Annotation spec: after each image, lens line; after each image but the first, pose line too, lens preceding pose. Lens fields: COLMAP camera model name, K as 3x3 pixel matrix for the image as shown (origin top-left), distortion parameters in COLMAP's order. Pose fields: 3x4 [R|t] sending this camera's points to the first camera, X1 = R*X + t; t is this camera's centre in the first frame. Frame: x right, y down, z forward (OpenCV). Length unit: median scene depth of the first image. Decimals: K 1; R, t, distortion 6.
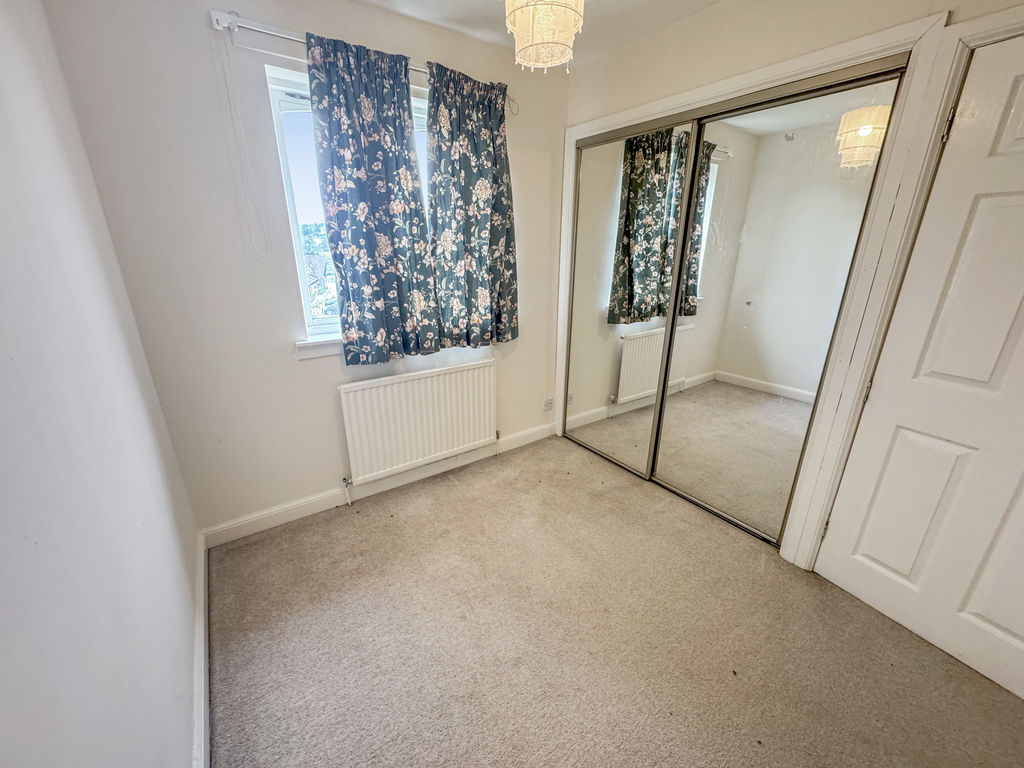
lens RADIAL K [[409.0, 0, 517.9], [0, 409.0, 382.9], [0, 0, 1]] dist [-0.000973, -0.000439]
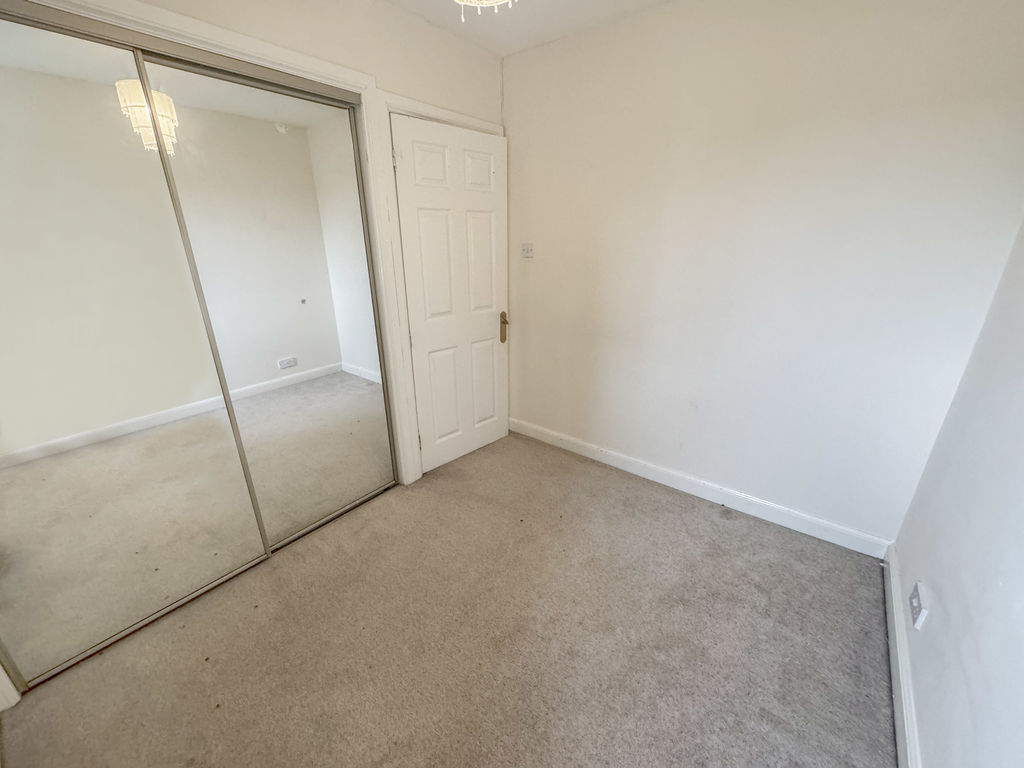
lens RADIAL K [[409.0, 0, 518.8], [0, 409.0, 383.6], [0, 0, 1]] dist [-0.000973, -0.000439]
pose [[-0.273583, -0.344935, 0.897871, -0.455647], [0.306733, 0.853459, 0.421335, -0.256719], [-0.911629, 0.390677, -0.127689, 0.678745]]
